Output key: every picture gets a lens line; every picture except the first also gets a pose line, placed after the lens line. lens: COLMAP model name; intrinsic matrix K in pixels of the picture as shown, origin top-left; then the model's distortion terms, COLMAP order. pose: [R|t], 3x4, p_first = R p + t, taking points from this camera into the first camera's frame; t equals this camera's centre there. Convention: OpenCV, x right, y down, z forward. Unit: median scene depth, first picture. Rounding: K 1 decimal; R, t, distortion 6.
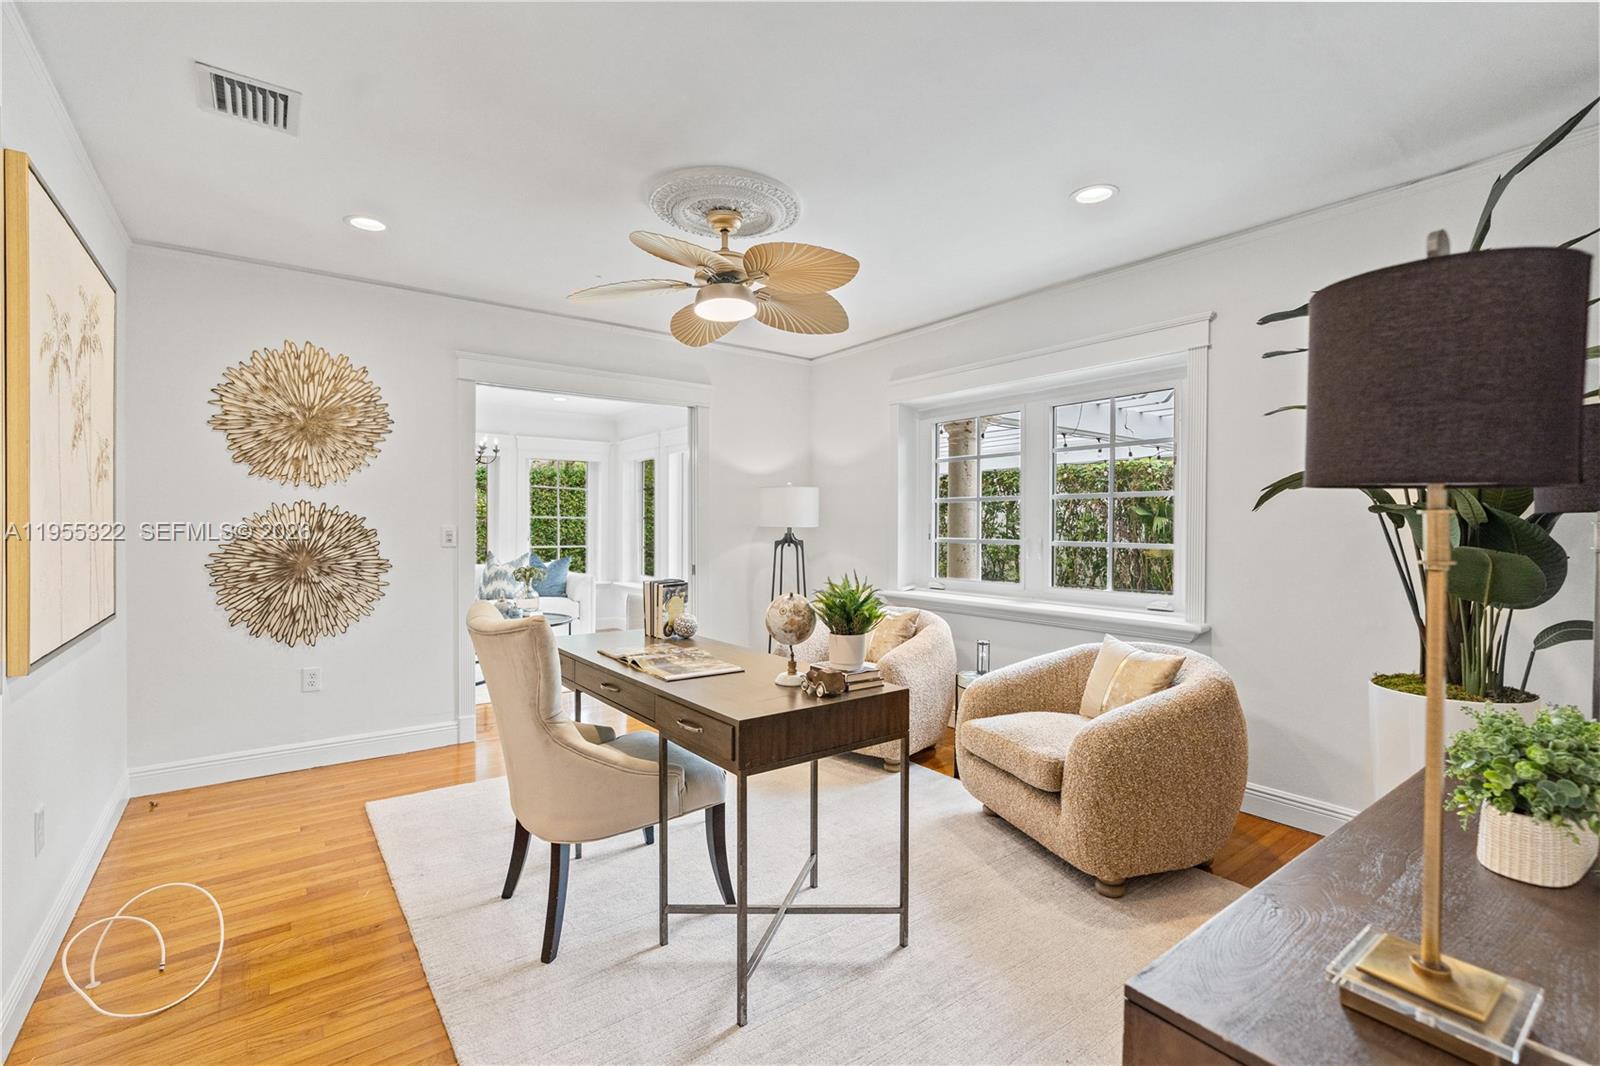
lens RADIAL K [[726.1, 0, 794.1], [0, 726.1, 535.3], [0, 0, 1]] dist [-0.005510, 0.001724]
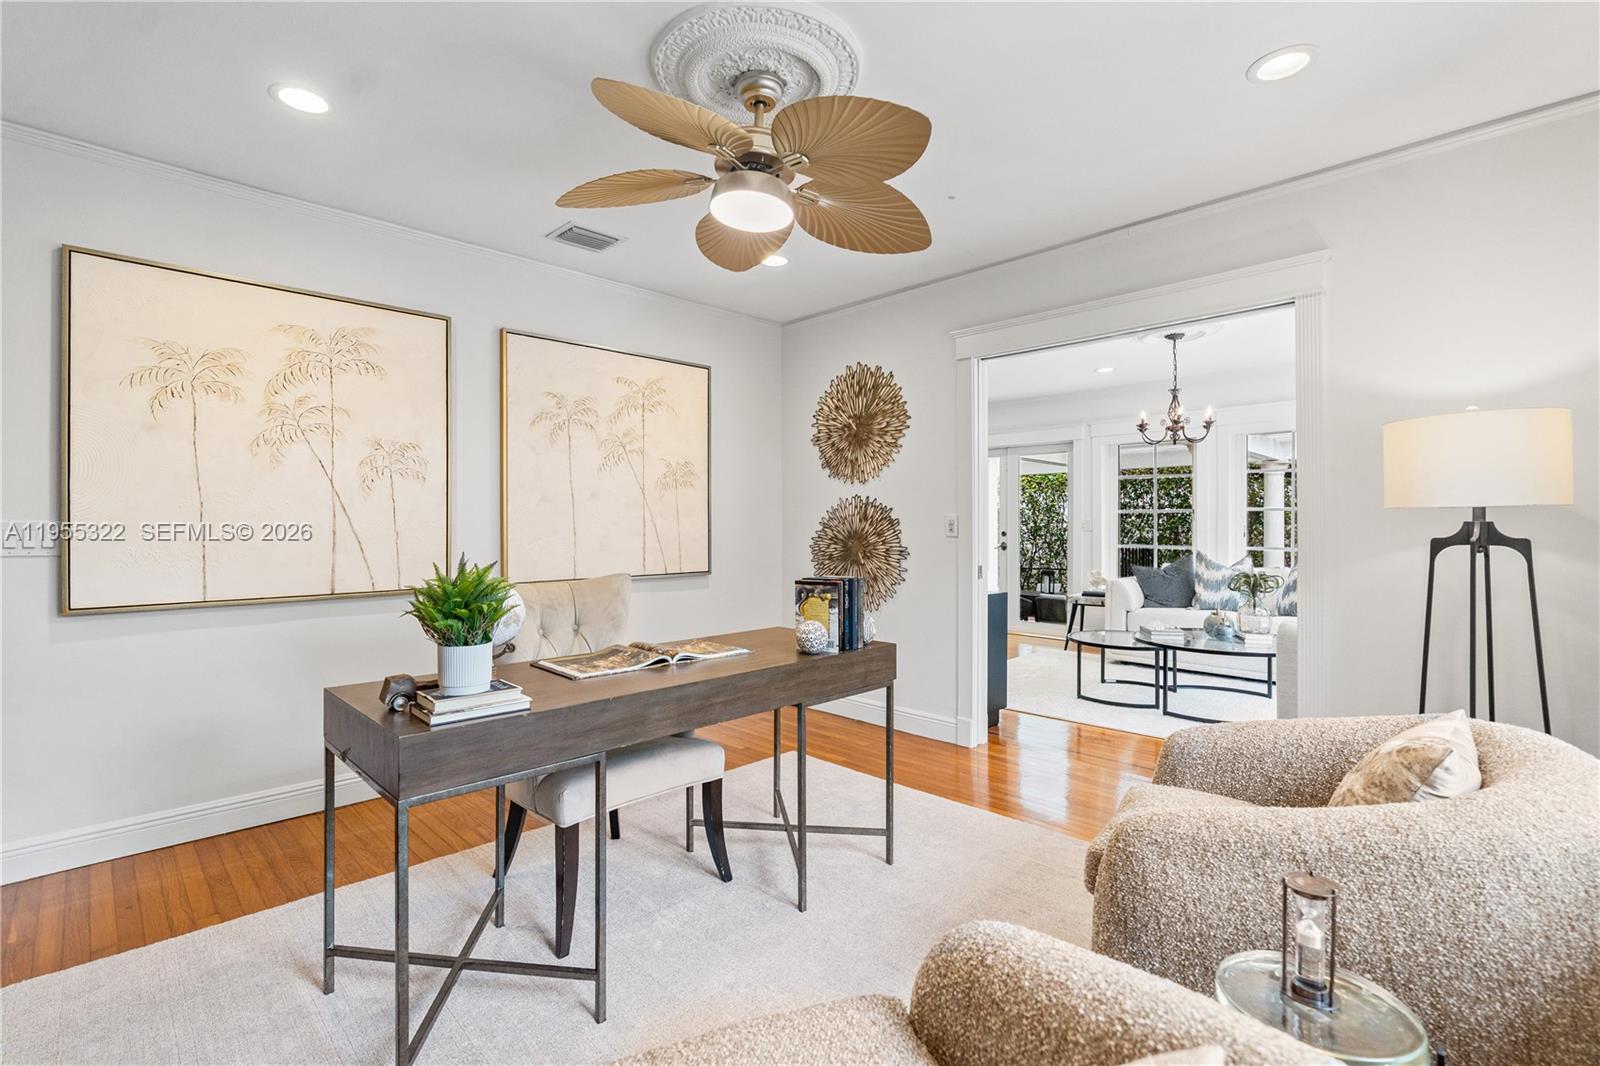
lens RADIAL K [[726.1, 0, 793.5], [0, 726.1, 523.4], [0, 0, 1]] dist [-0.005510, 0.001724]
pose [[0.135922, -0.006646, -0.990697, 0.493371], [-0.012339, 0.999889, -0.008400, 0.010030], [0.990643, 0.013366, 0.135825, 0.723547]]
